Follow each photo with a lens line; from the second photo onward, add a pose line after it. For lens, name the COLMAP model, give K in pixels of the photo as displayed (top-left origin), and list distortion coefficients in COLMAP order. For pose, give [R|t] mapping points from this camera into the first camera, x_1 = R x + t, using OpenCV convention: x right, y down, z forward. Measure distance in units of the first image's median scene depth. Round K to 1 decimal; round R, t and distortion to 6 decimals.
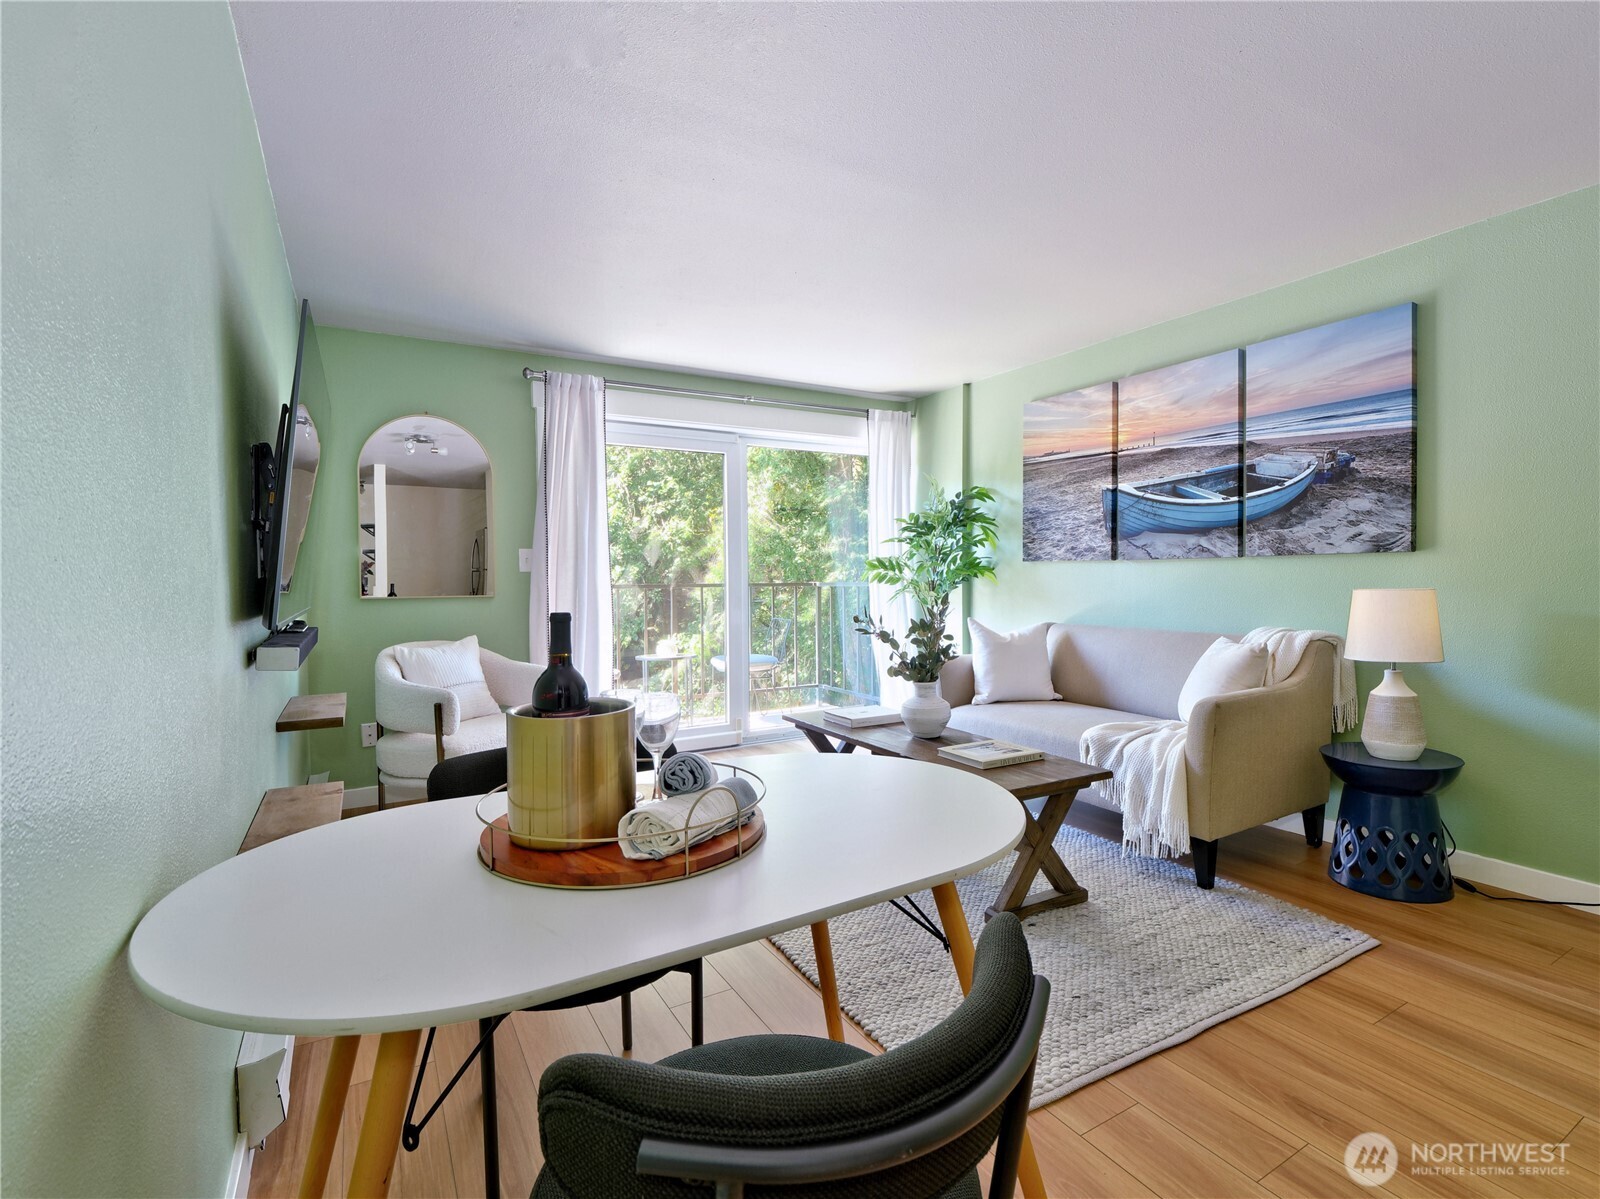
lens RADIAL K [[777.4, 0, 801.3], [0, 777.4, 589.7], [0, 0, 1]] dist [0.001362, -0.000534]
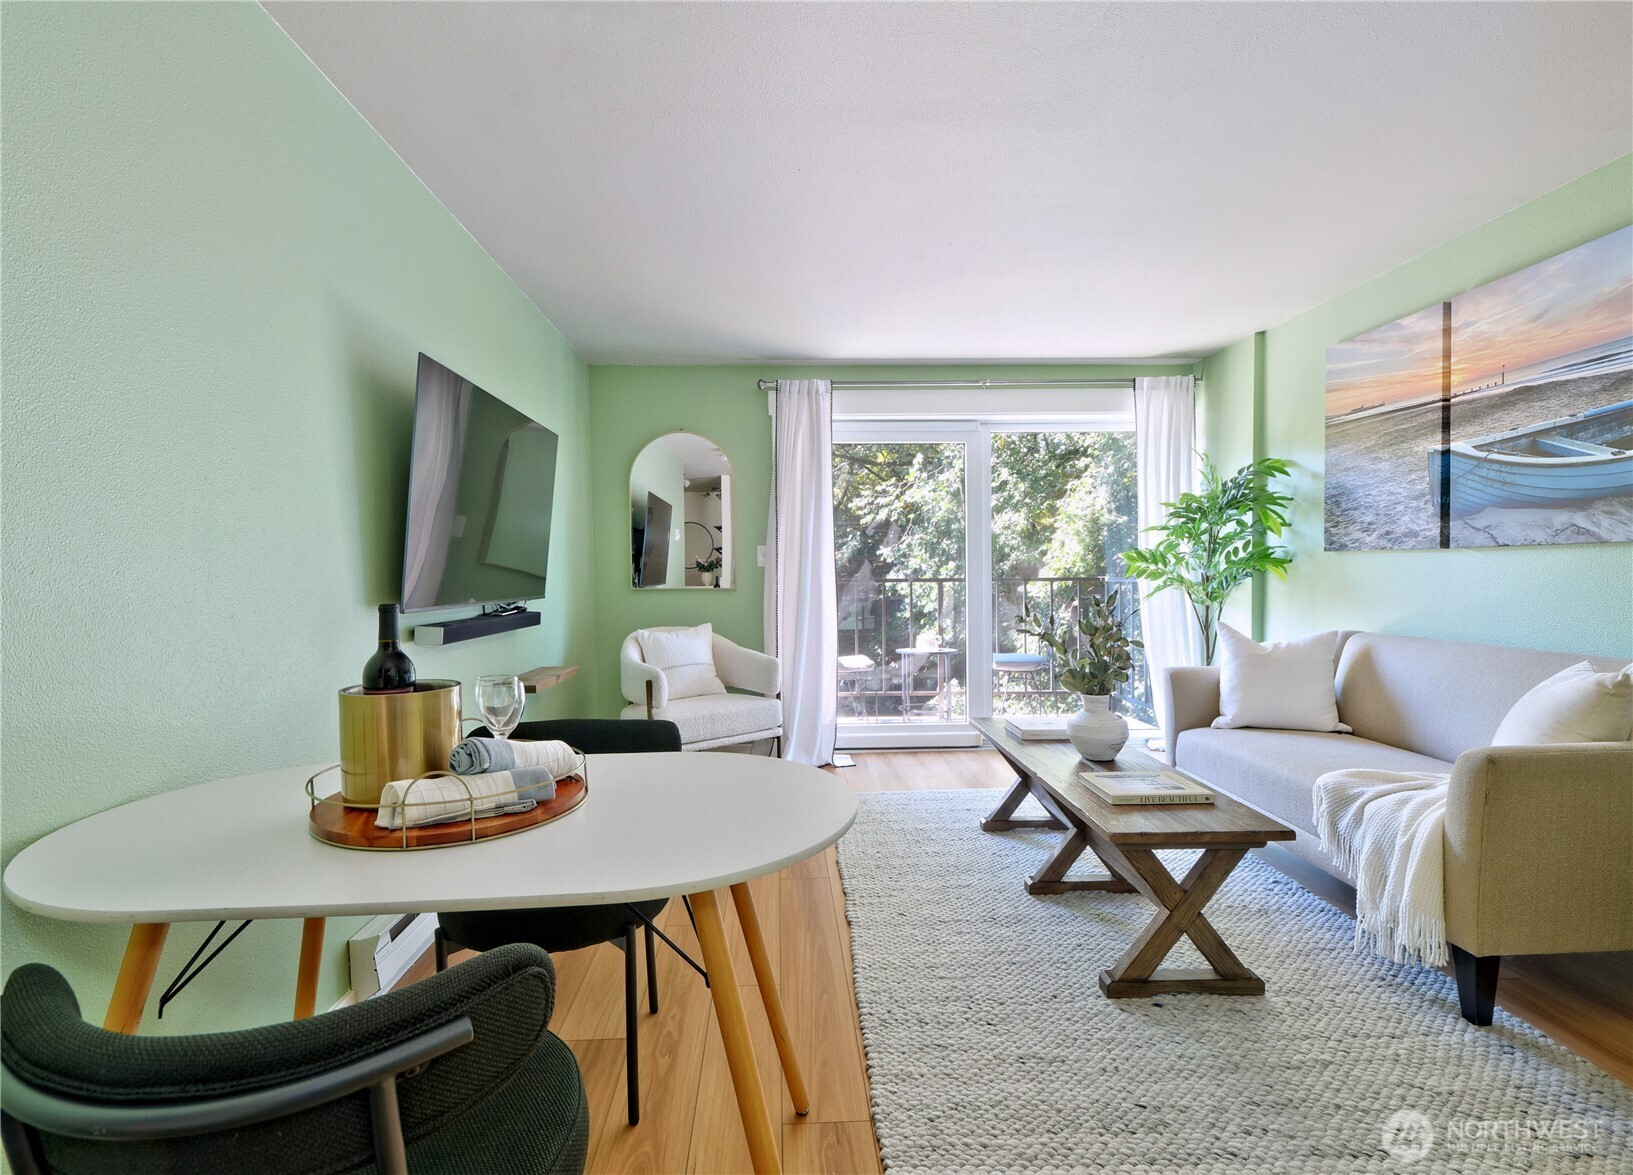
lens RADIAL K [[765.1, 0, 788.8], [0, 765.1, 591.0], [0, 0, 1]] dist [-0.001876, -0.000510]
pose [[0.877725, 0.012027, -0.479013, 0.220408], [-0.007082, 0.999901, 0.012128, -0.002506], [0.479112, -0.007253, 0.877724, 0.084105]]
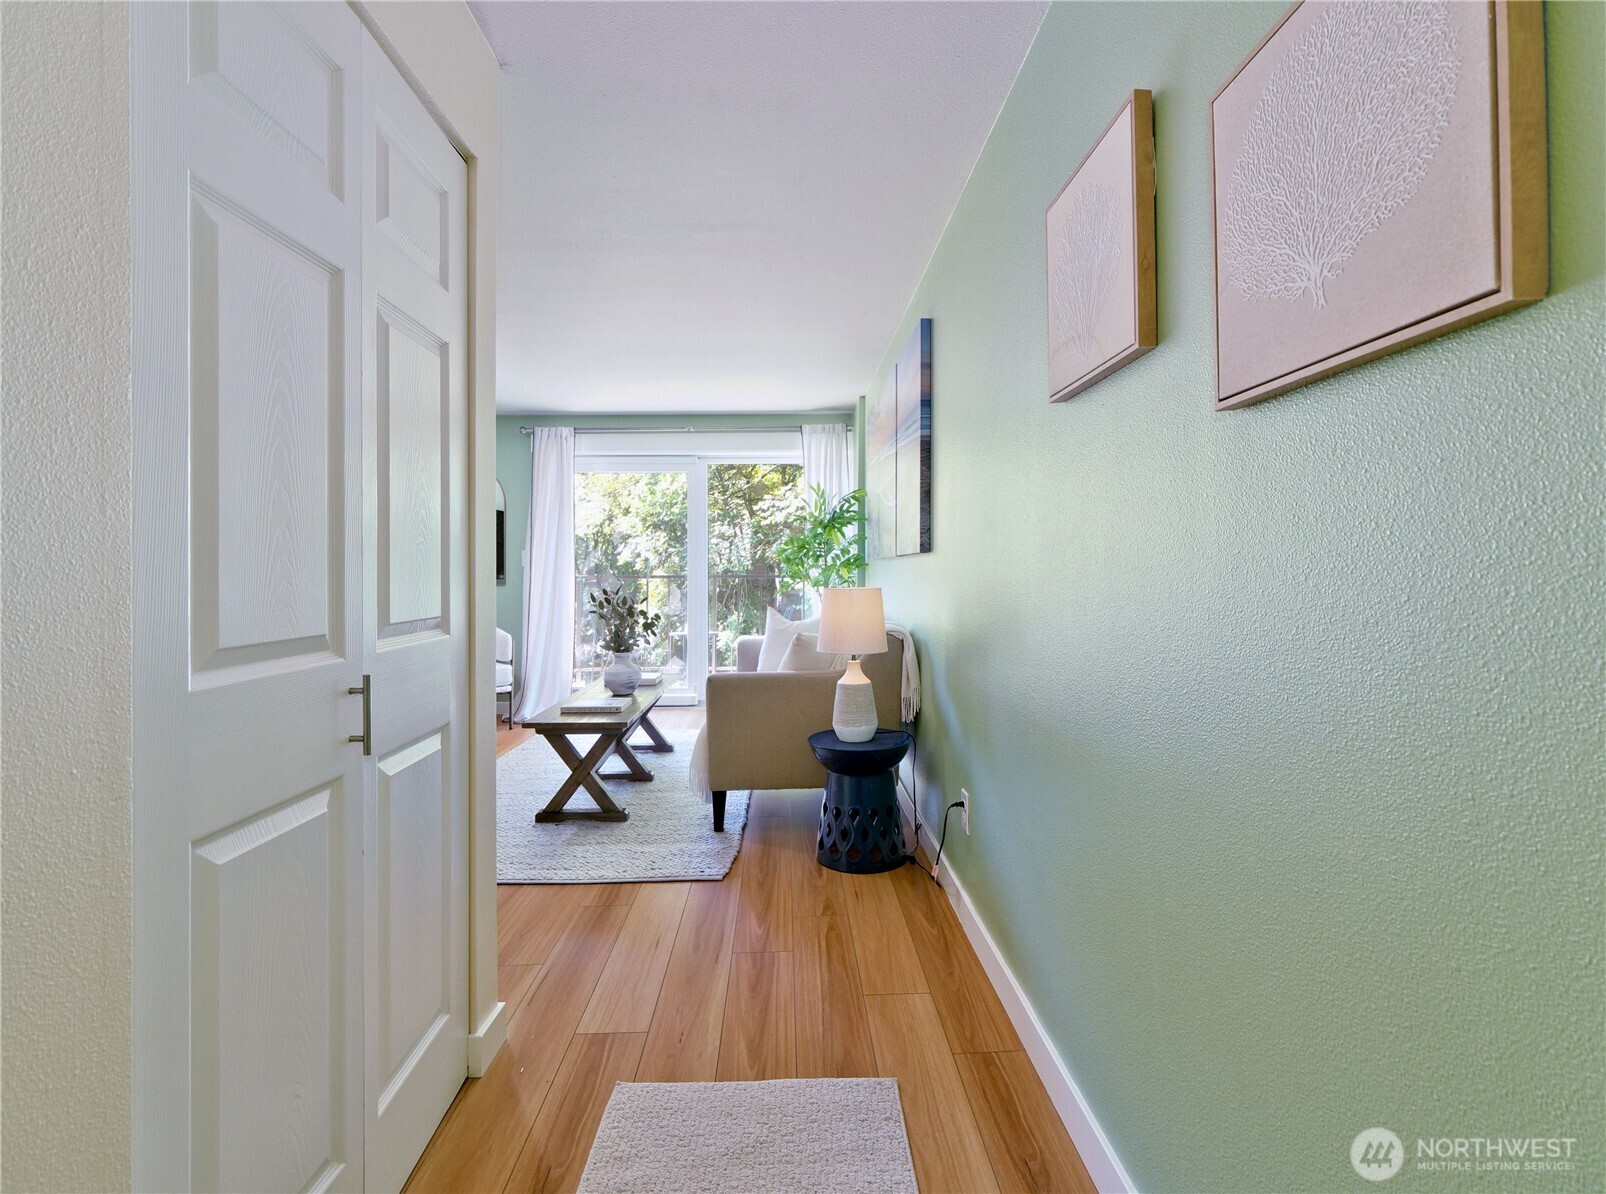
lens RADIAL K [[765.0, 0, 777.4], [0, 765.0, 559.5], [0, 0, 1]] dist [-0.000267, -0.000045]
pose [[0.866065, -0.003174, -0.499922, 0.862742], [-0.008858, 0.999725, -0.021694, -0.010705], [0.499853, 0.023216, 0.865799, 0.003225]]
